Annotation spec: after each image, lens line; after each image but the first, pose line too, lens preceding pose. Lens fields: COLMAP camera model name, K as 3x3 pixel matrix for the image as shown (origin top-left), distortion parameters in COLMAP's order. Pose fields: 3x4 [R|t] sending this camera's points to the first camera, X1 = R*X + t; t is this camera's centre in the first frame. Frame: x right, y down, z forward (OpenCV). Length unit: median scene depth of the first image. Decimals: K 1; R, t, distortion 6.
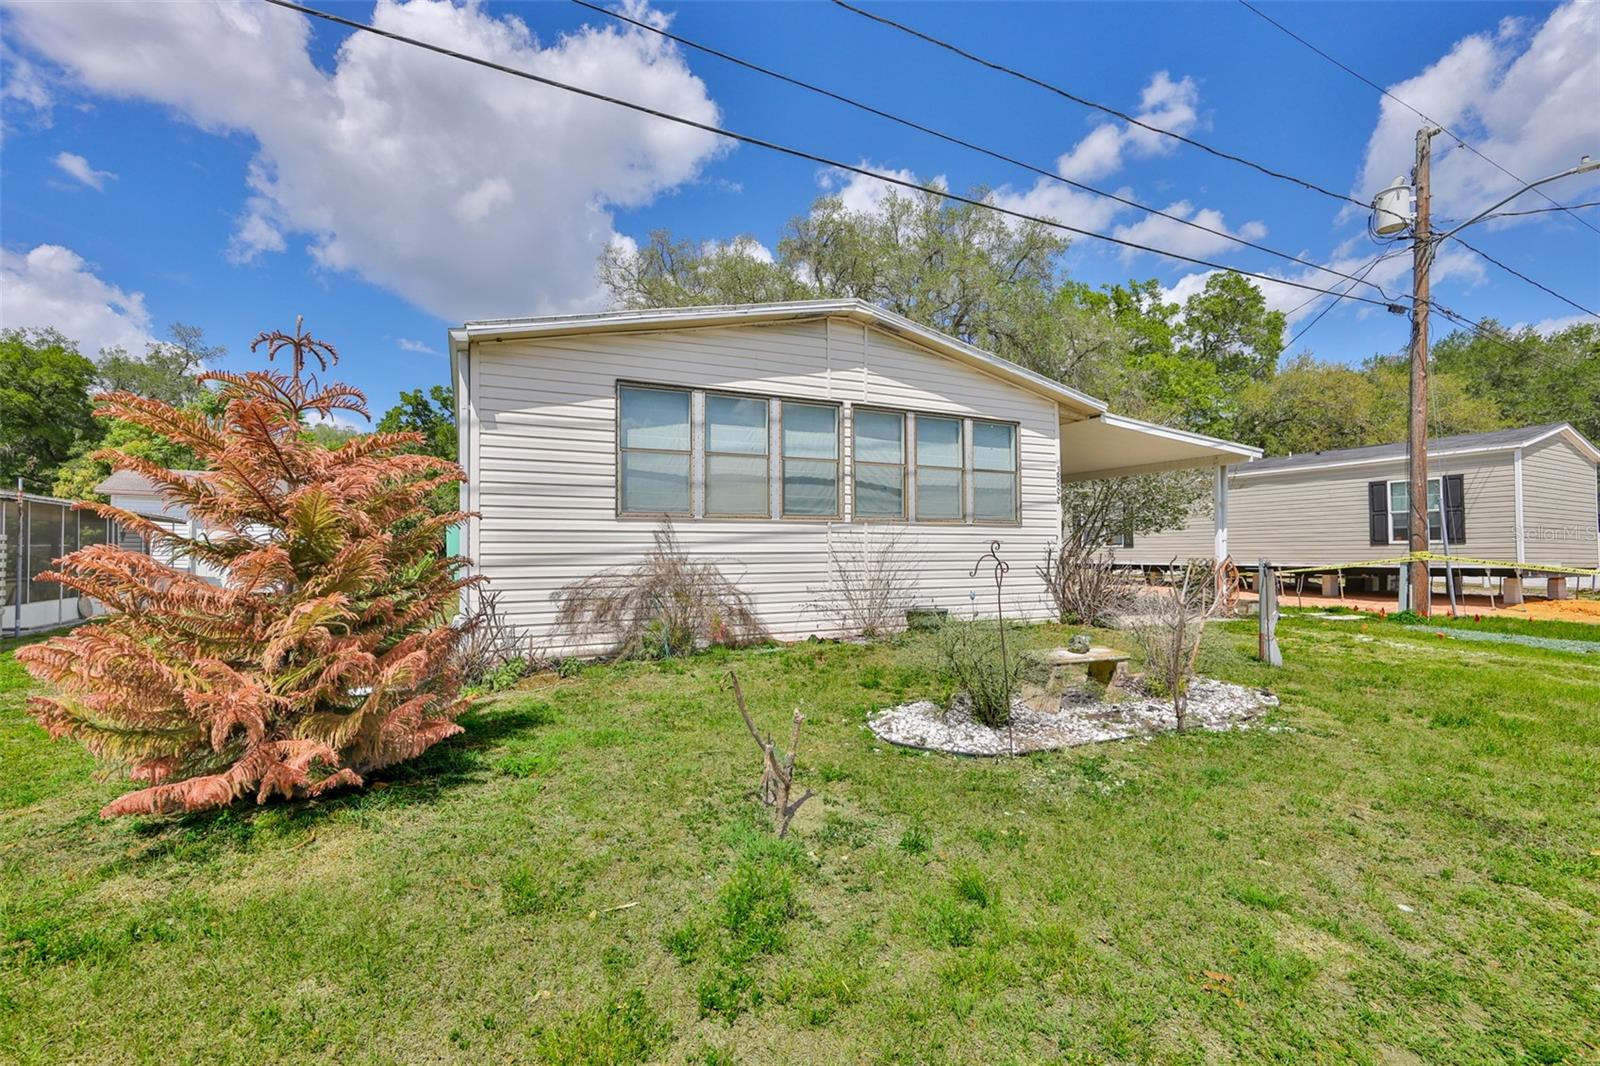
lens RADIAL K [[673.2, 0, 810.3], [0, 673.2, 544.4], [0, 0, 1]] dist [0.001146, -0.000354]
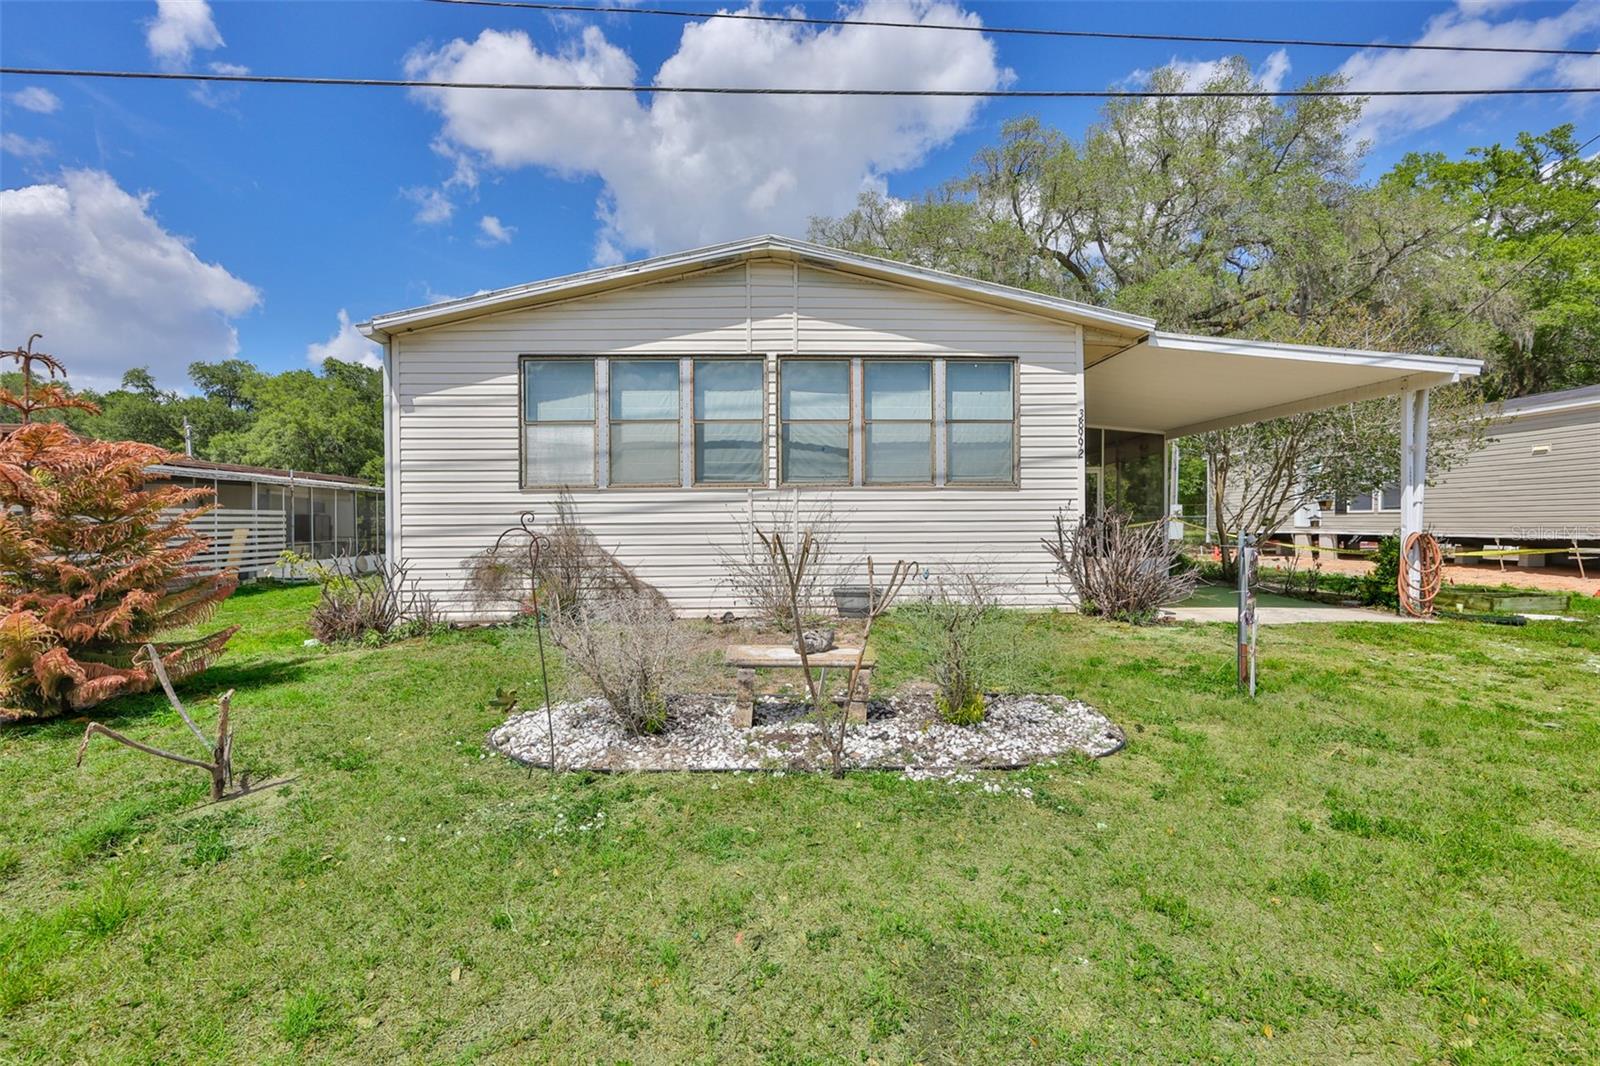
lens RADIAL K [[673.2, 0, 813.2], [0, 673.2, 538.1], [0, 0, 1]] dist [0.001146, -0.000354]
pose [[0.919291, 0.008483, -0.393488, 0.449484], [0.008918, 0.999062, 0.042374, -0.004440], [0.393478, -0.042463, 0.918353, 0.186511]]
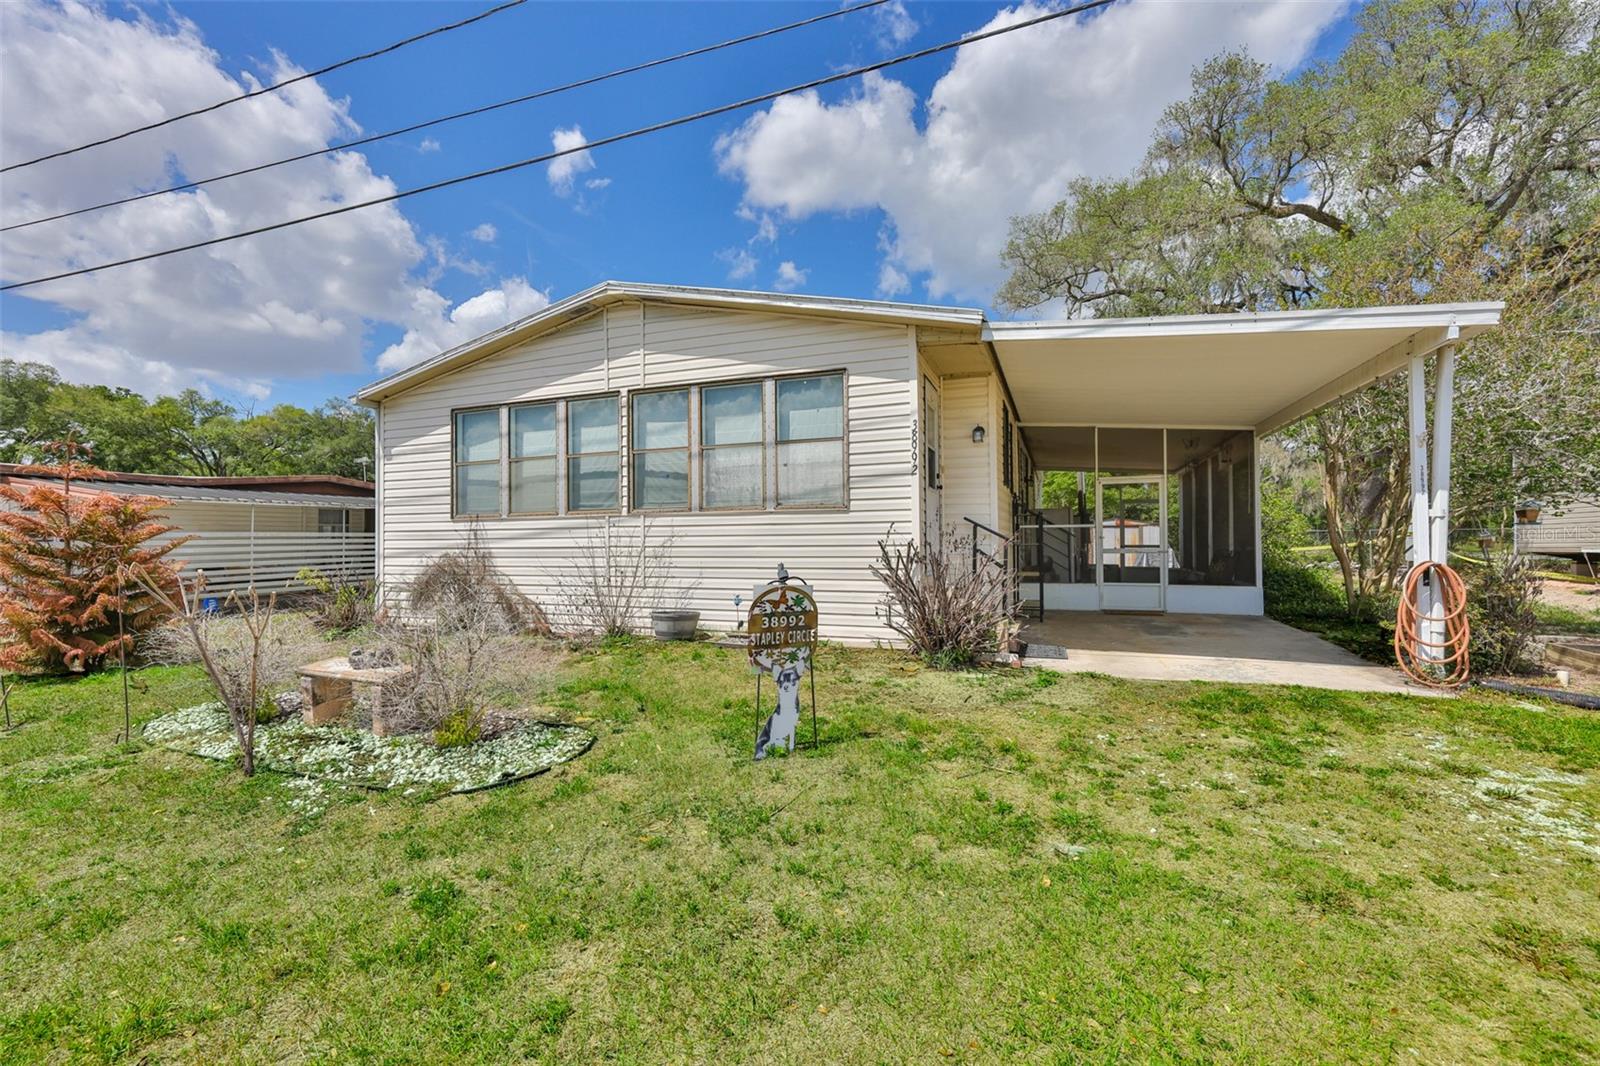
lens RADIAL K [[673.2, 0, 801.1], [0, 673.2, 541.3], [0, 0, 1]] dist [0.001146, -0.000354]
pose [[0.683379, 0.001911, -0.730062, 0.905690], [0.017688, 0.999660, 0.019173, -0.009582], [0.729850, -0.026015, 0.683112, 0.513966]]
